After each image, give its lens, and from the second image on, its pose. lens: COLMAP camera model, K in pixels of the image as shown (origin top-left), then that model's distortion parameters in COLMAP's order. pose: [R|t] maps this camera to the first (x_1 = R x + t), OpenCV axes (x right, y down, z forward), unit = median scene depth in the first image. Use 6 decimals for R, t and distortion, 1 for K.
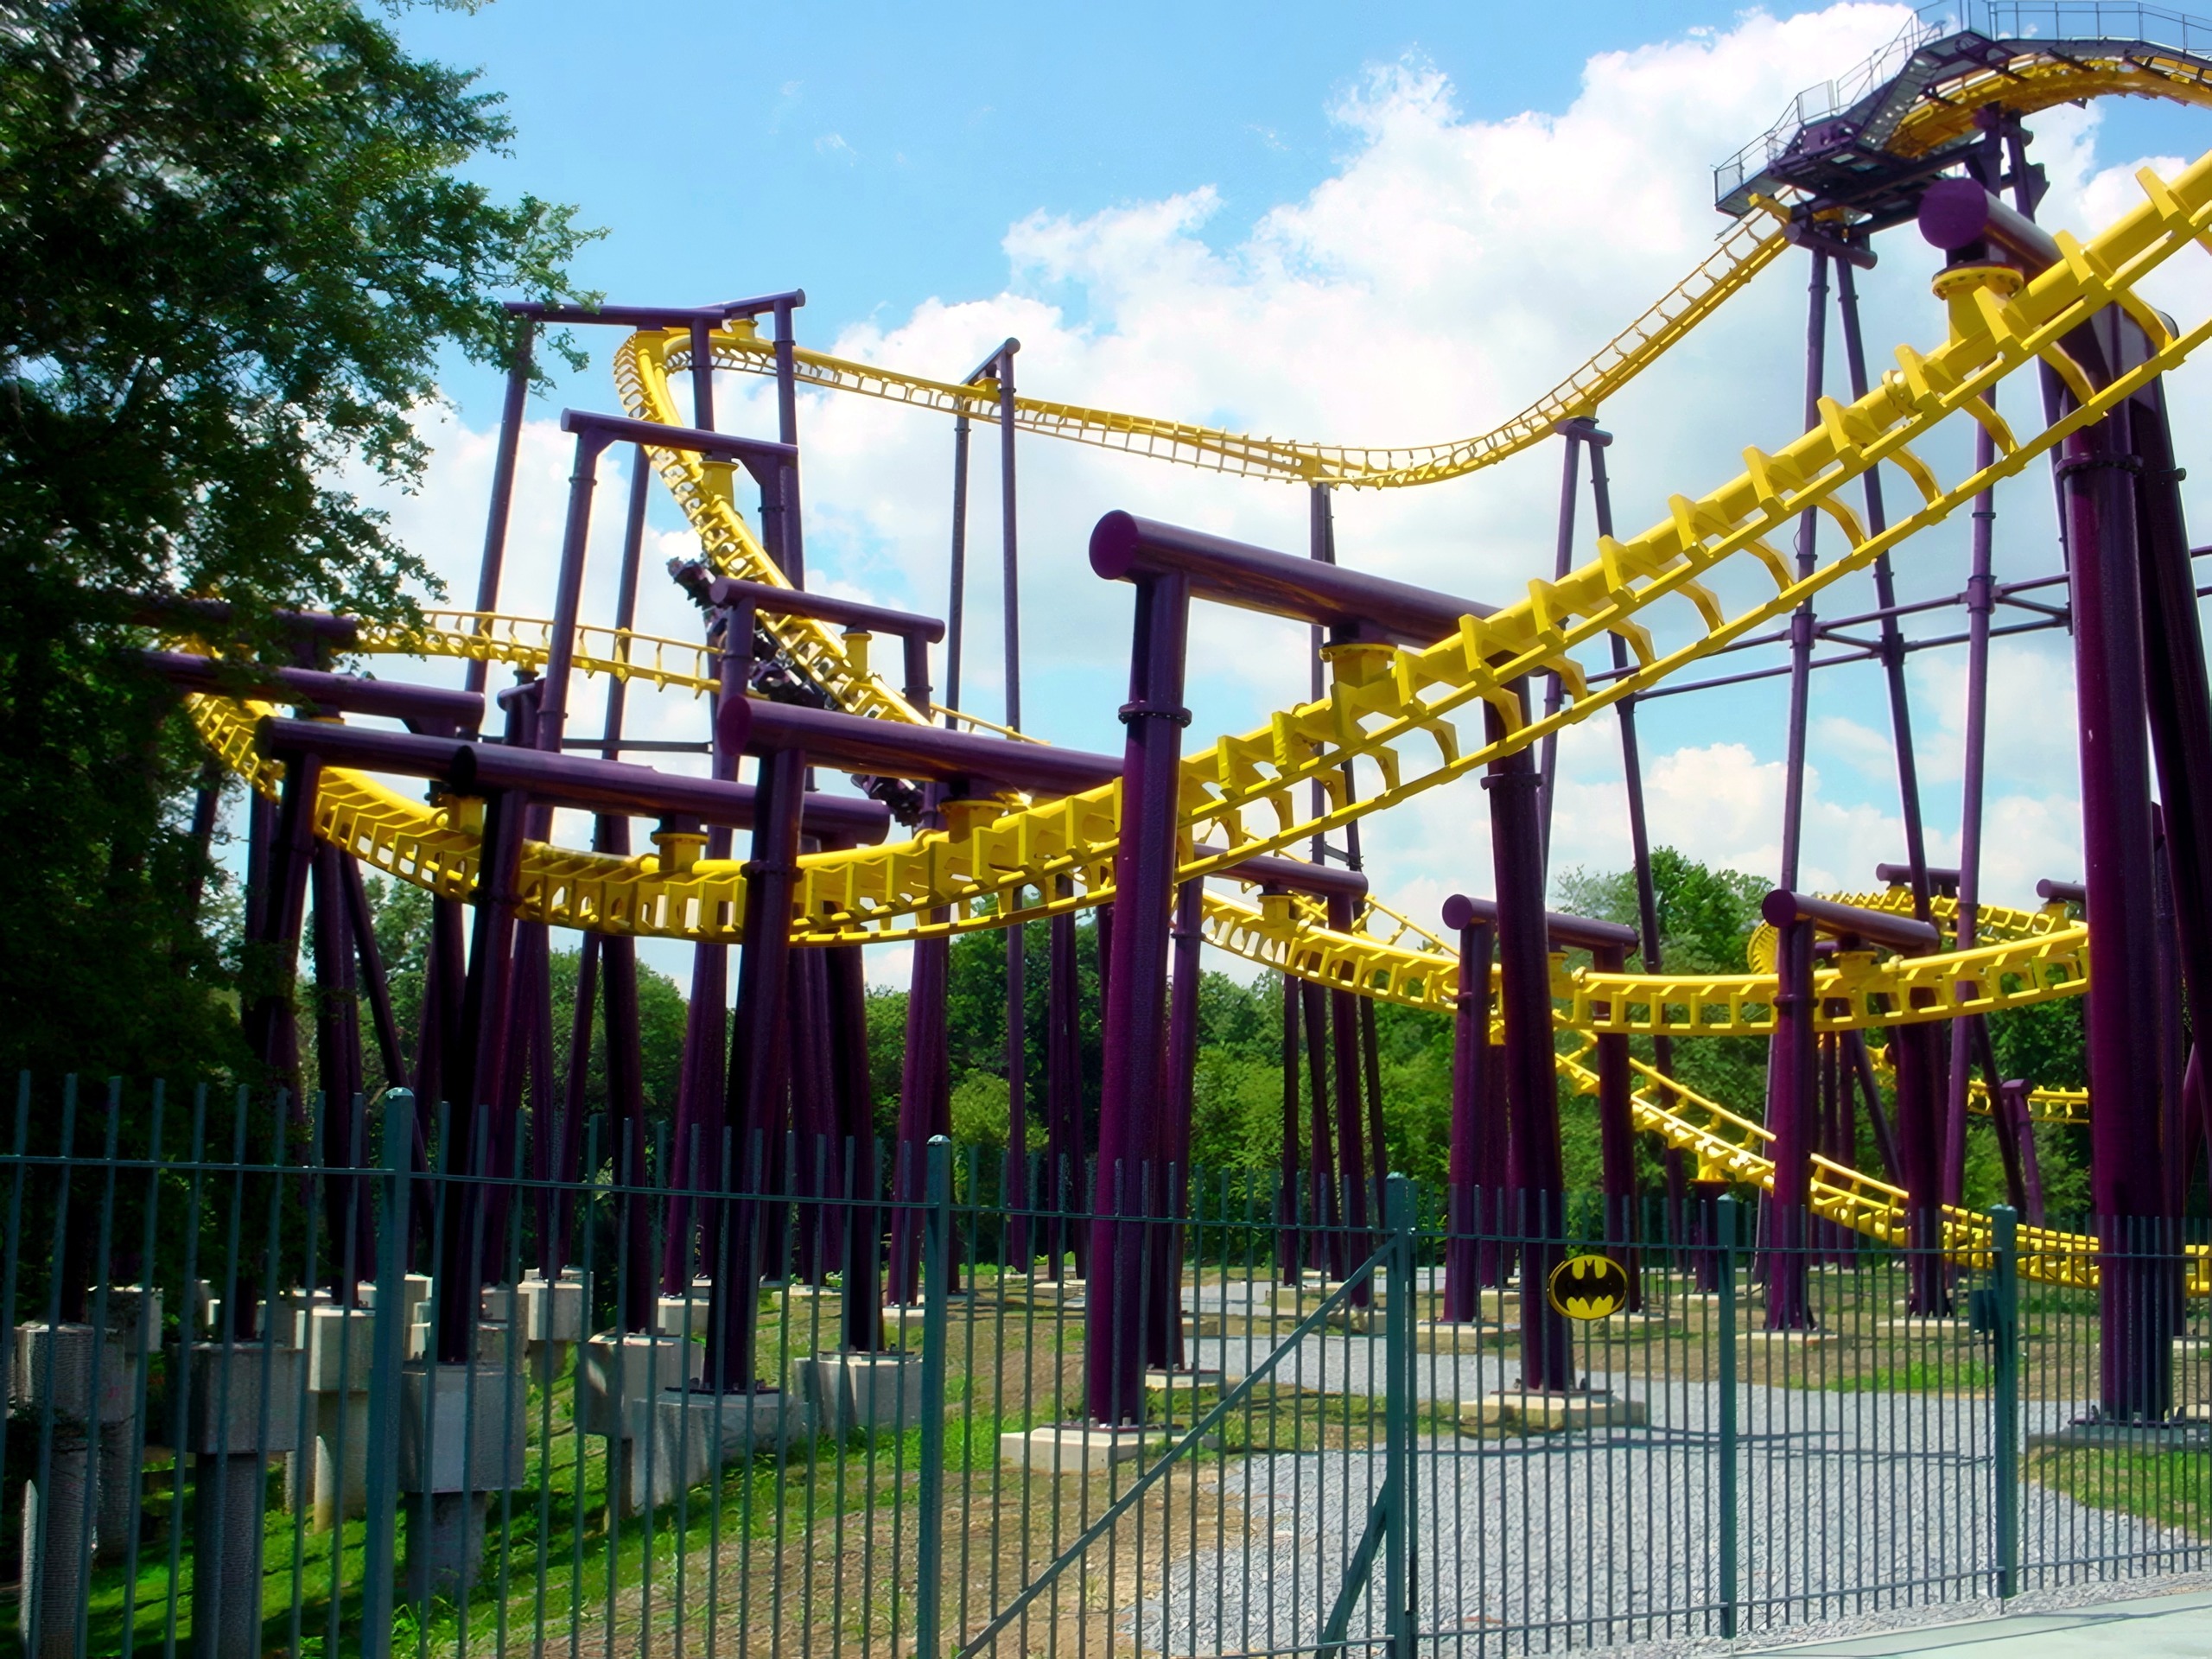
lens RADIAL K [[2818.4, 0, 1076.0], [0, 2818.4, 774.9], [0, 0, 1]] dist [-0.237363, 0.341551]
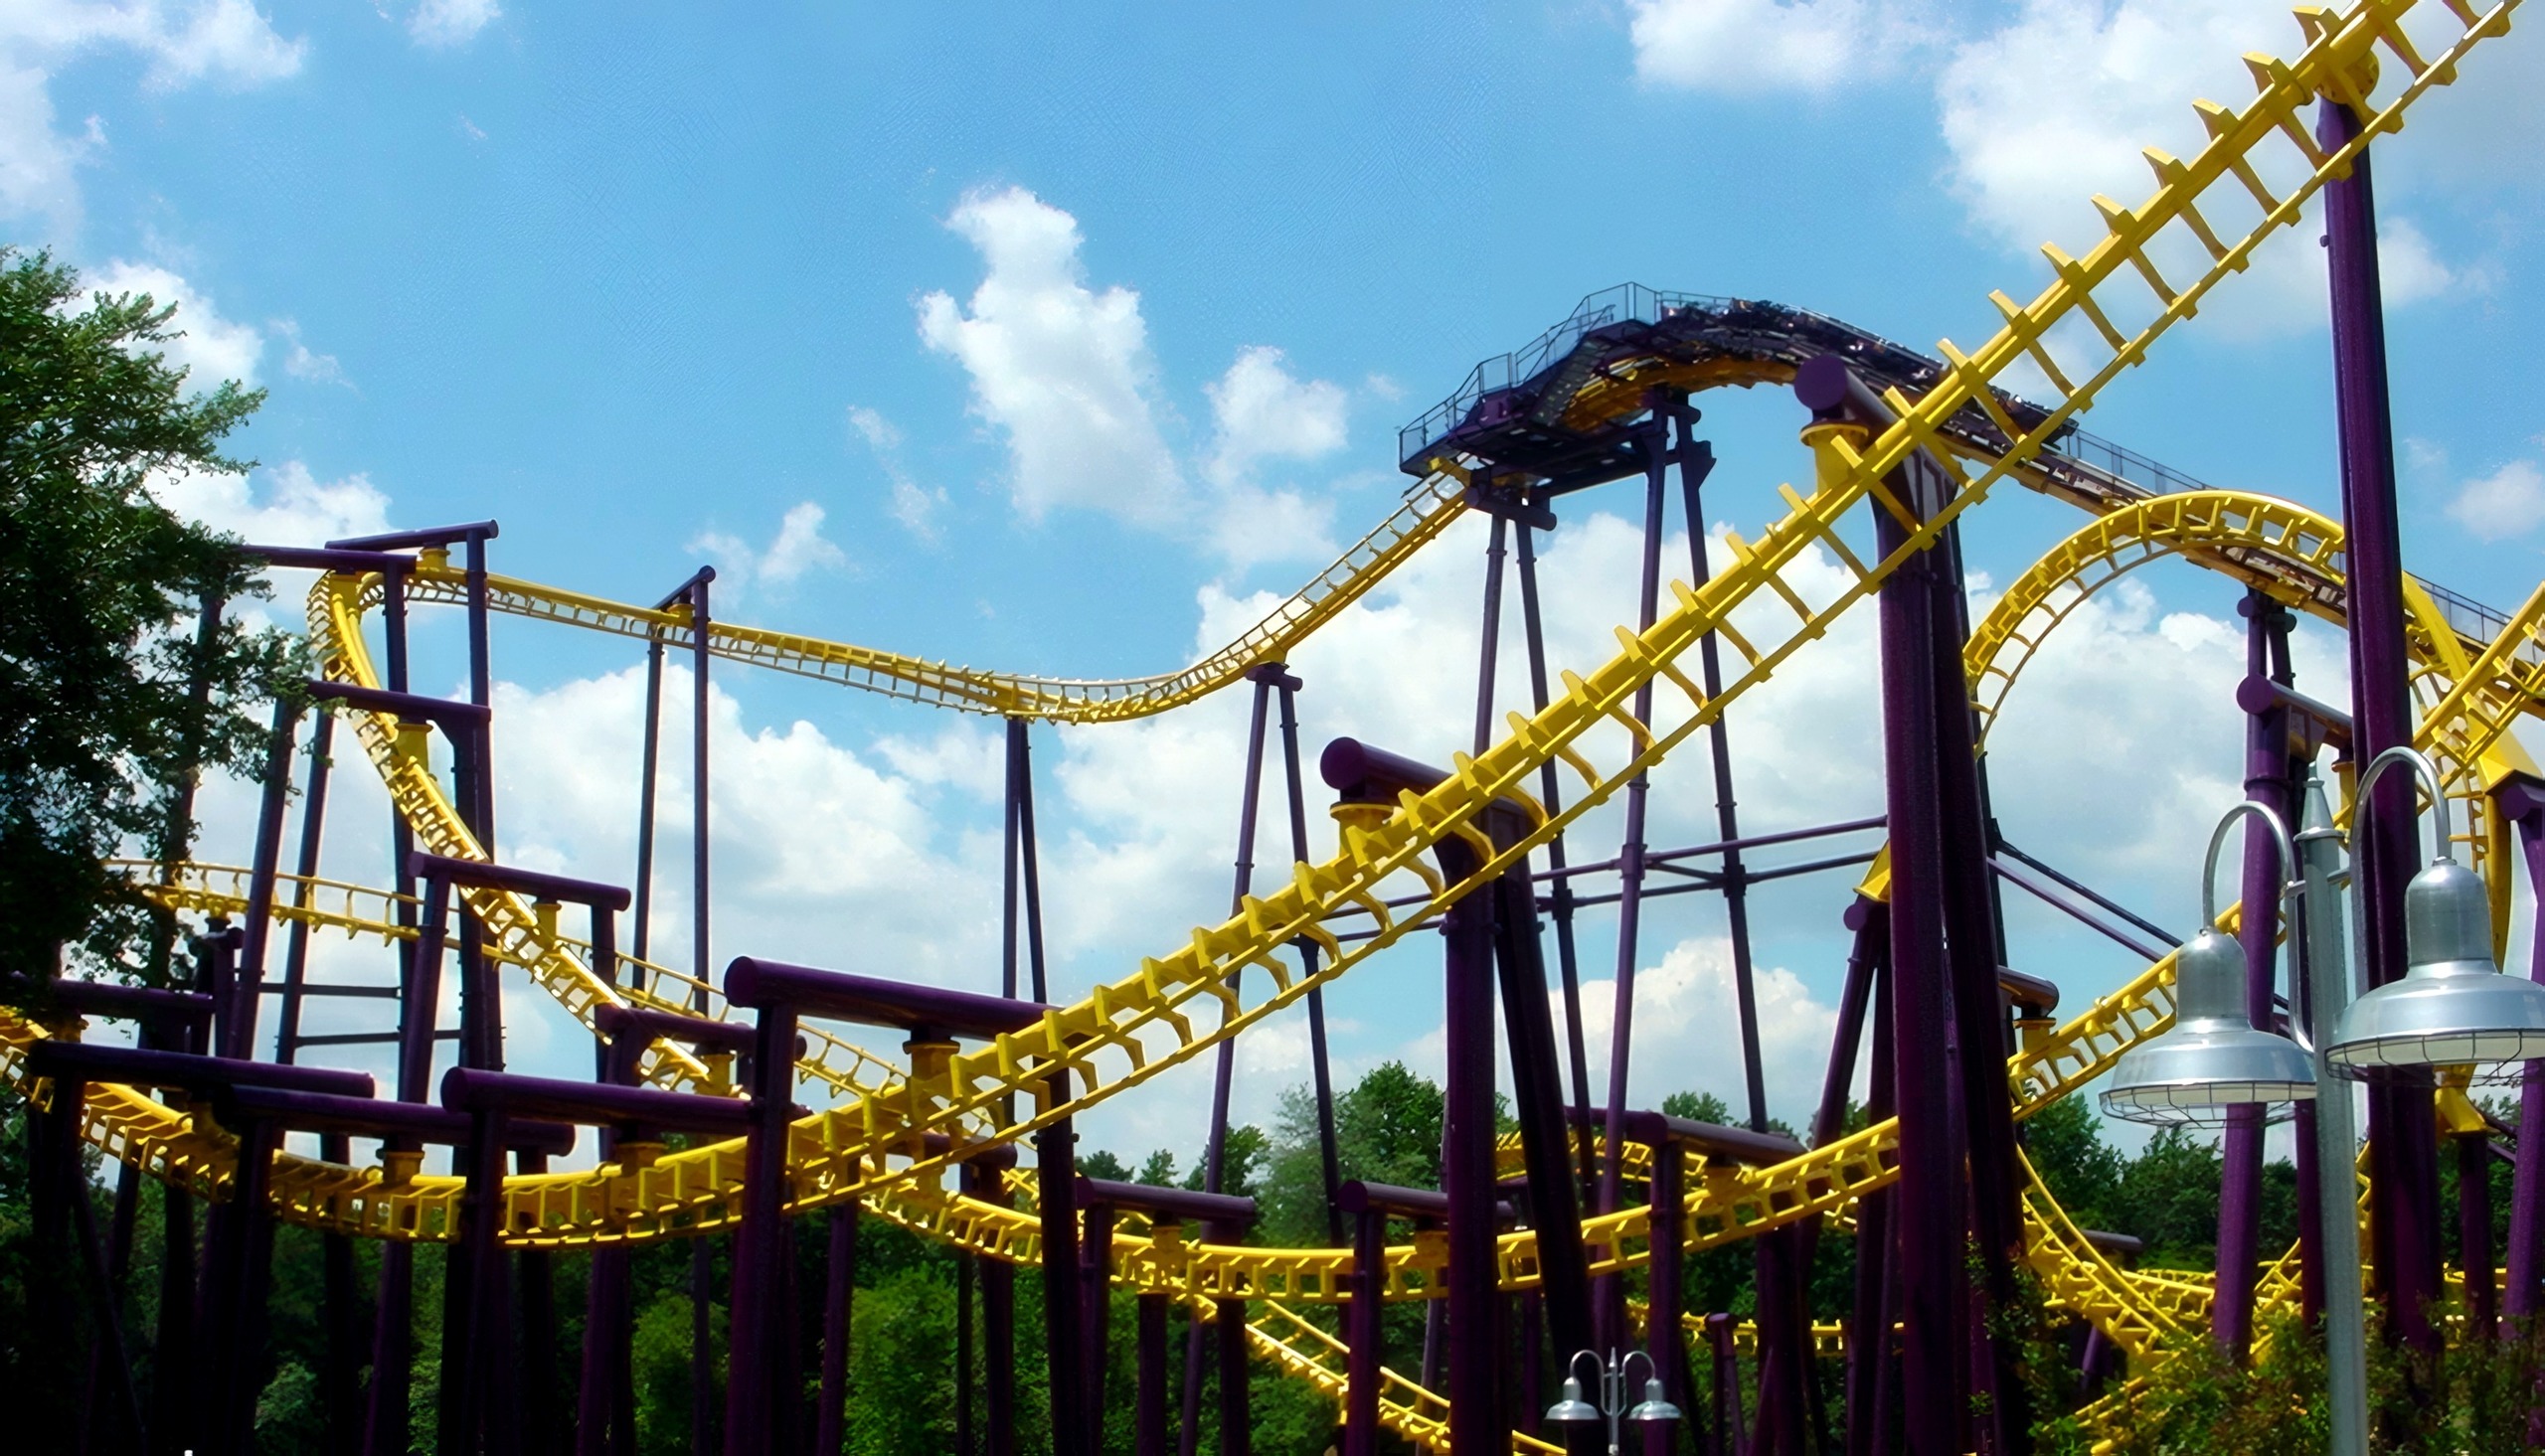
lens RADIAL K [[3231.1, 0, 1241.7], [0, 3231.1, 914.1], [0, 0, 1]] dist [-0.235939, 0.326614]
pose [[0.990456, 0.010686, 0.137417, 0.011946], [-0.009854, 0.999929, -0.006731, -0.032226], [-0.137479, 0.005313, 0.990490, -0.172654]]
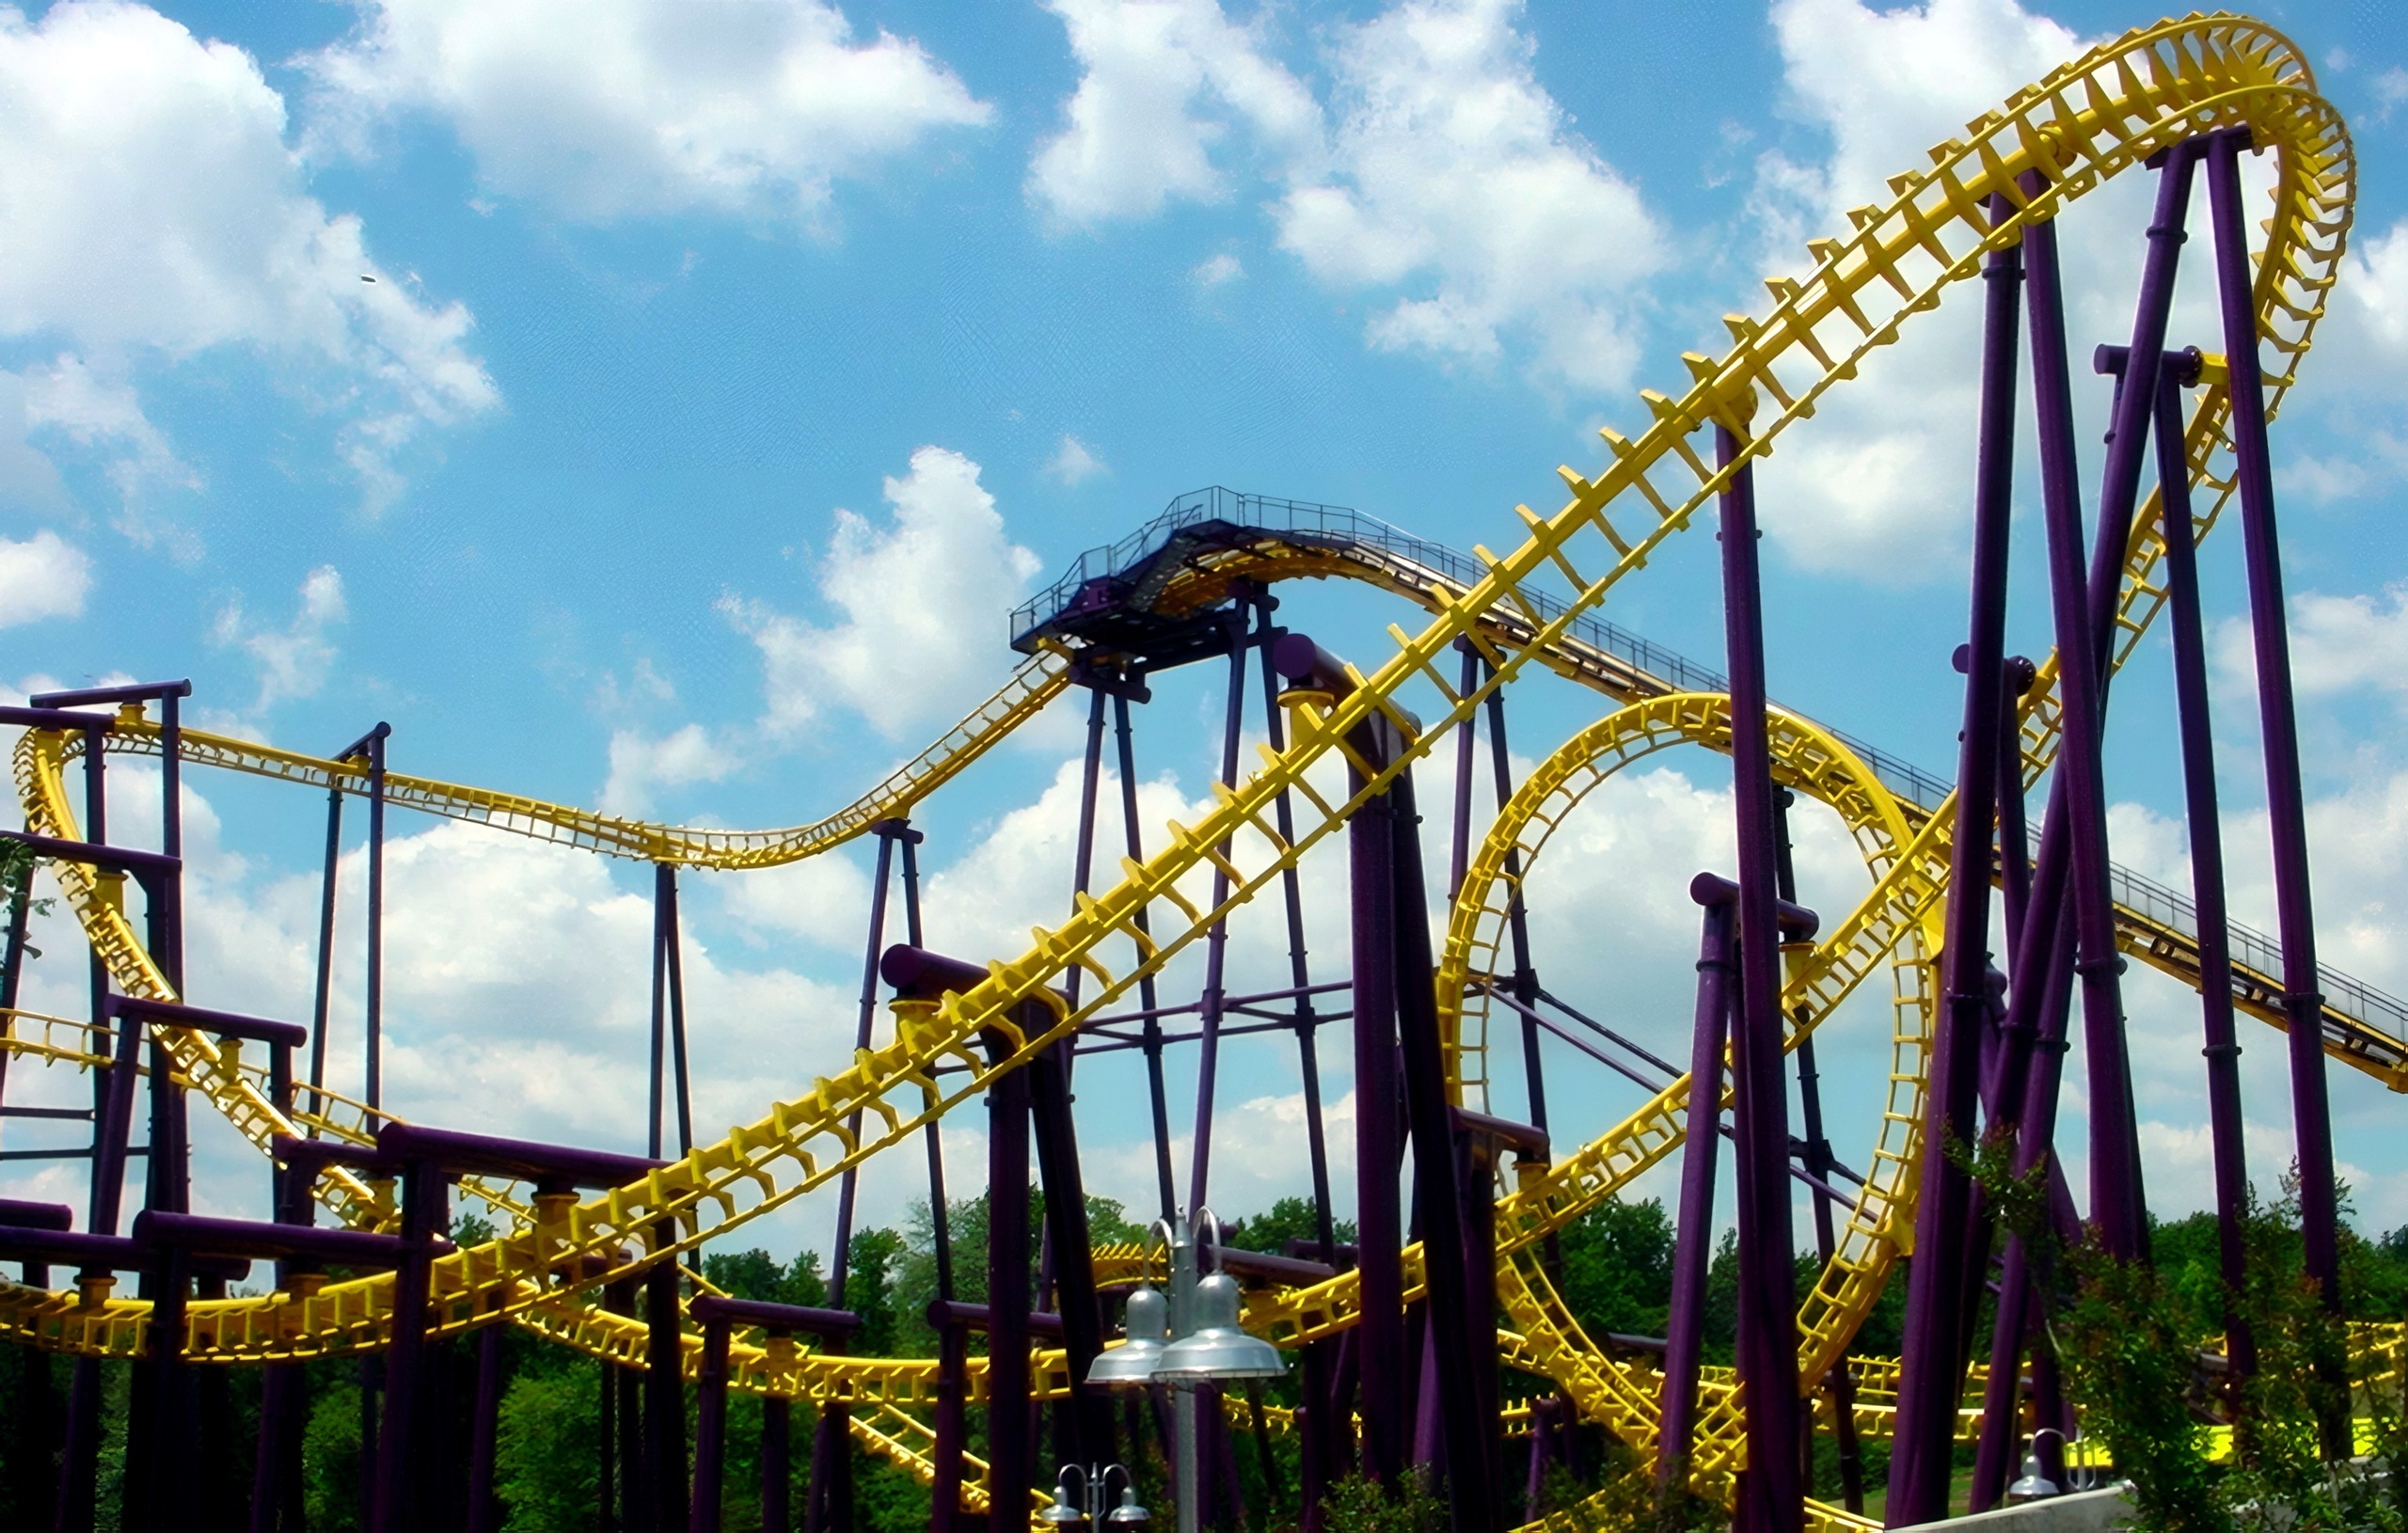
lens RADIAL K [[3059.3, 0, 1159.8], [0, 3059.3, 854.8], [0, 0, 1]] dist [-0.231689, 0.342714]
pose [[0.975129, 0.027209, 0.219964, 0.017666], [-0.014077, 0.998036, -0.061045, -0.044683], [-0.221192, 0.056431, 0.973596, -0.235960]]
